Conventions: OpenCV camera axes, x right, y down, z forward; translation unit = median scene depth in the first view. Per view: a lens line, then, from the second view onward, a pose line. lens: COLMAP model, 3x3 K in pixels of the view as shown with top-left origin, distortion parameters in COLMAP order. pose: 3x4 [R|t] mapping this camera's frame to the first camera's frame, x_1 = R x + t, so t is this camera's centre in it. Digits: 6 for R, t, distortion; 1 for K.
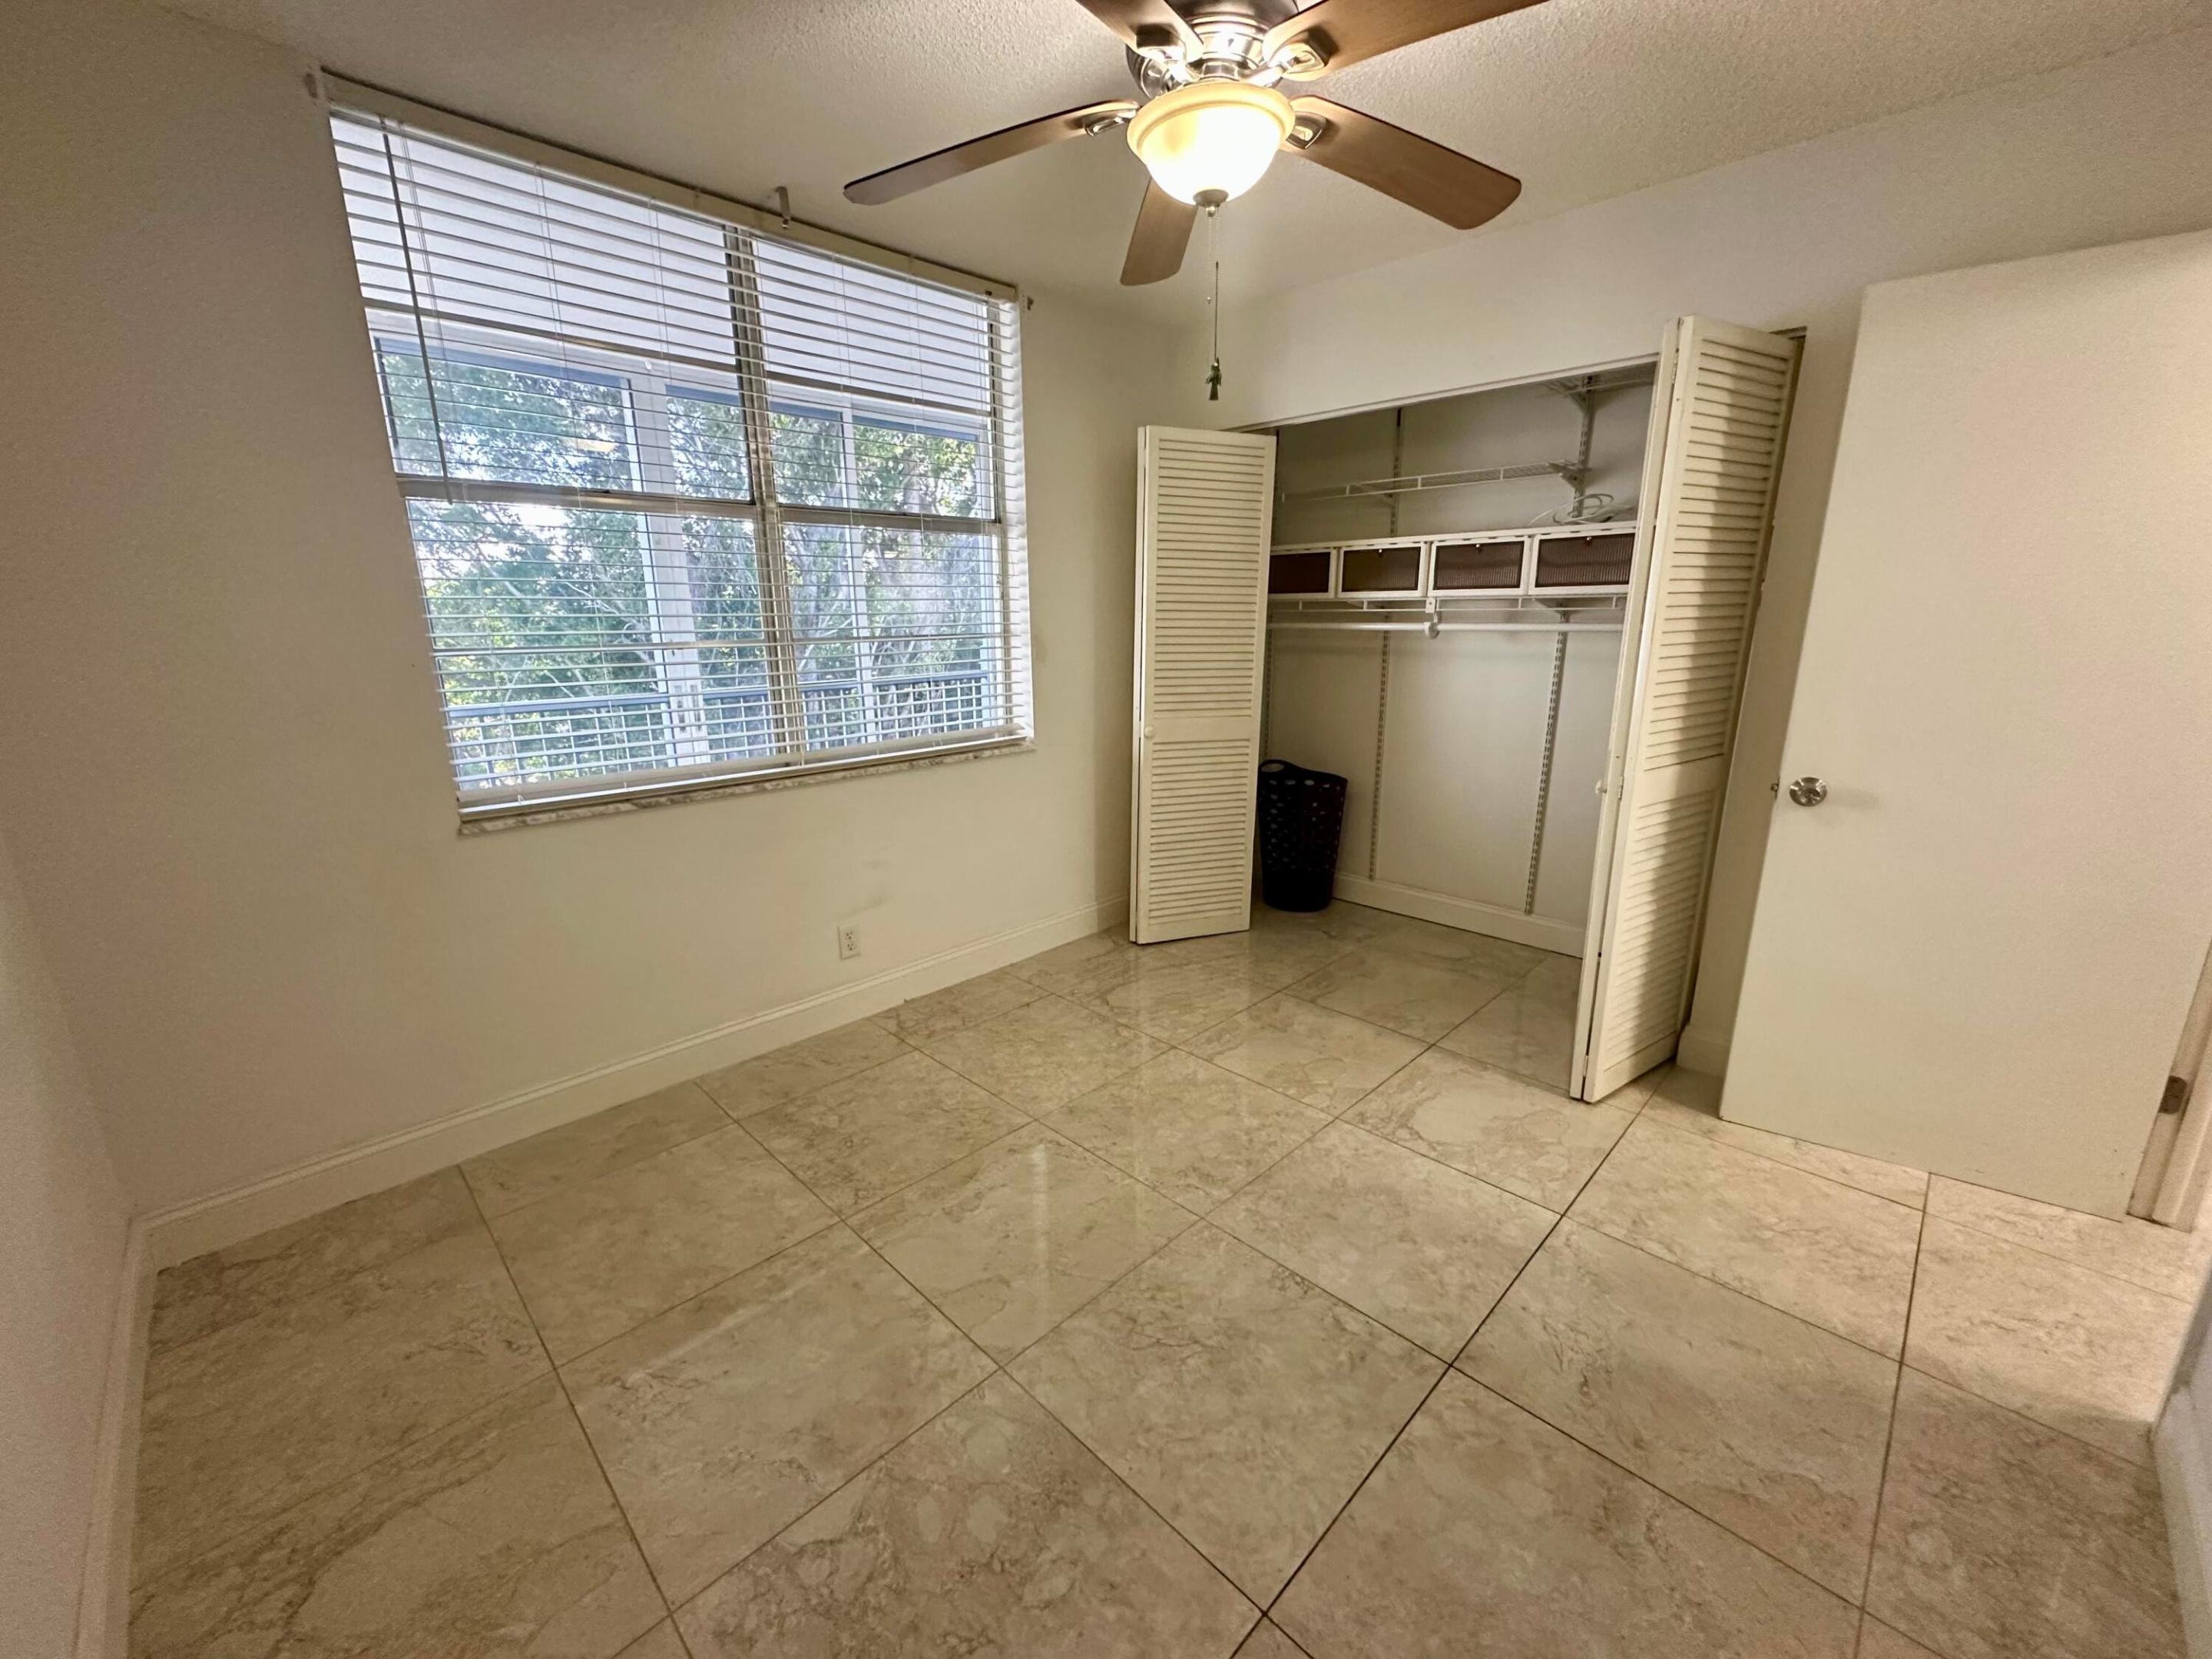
lens RADIAL K [[883.8, 0, 1103.6], [0, 883.8, 832.6], [0, 0, 1]] dist [-0.005722, 0.001196]
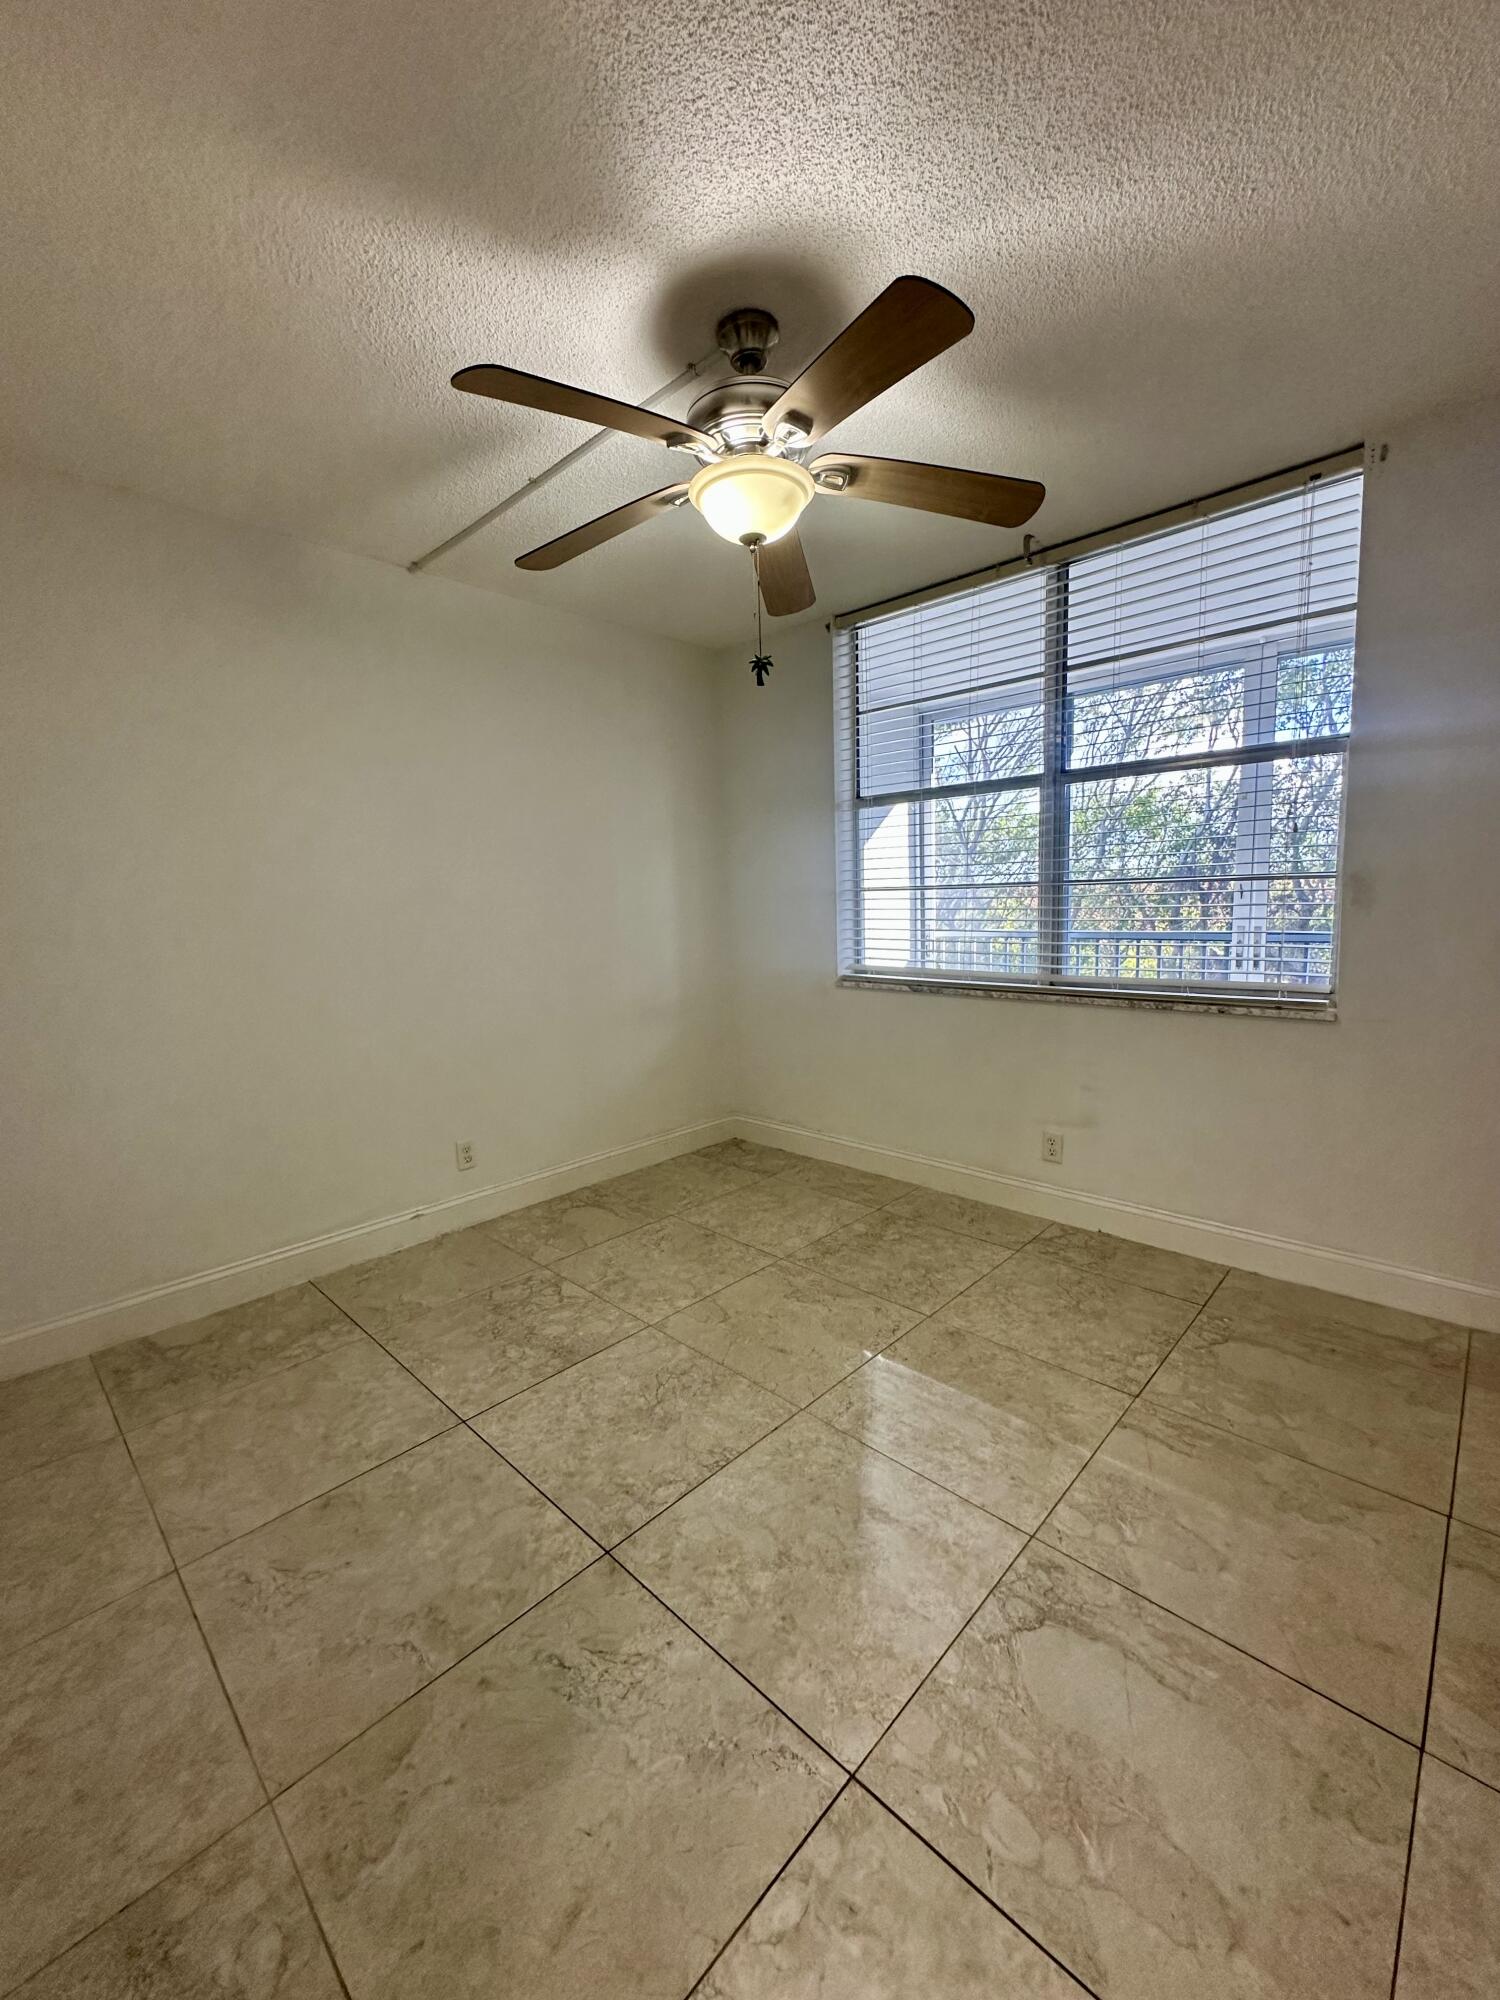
lens RADIAL K [[799.1, 0, 747.4], [0, 799.1, 997.8], [0, 0, 1]] dist [-0.005722, 0.001196]
pose [[0.021259, 0.134536, -0.990681, 0.848748], [-0.214058, 0.968538, 0.126935, -0.131804], [0.976590, 0.209365, 0.049388, 0.663042]]
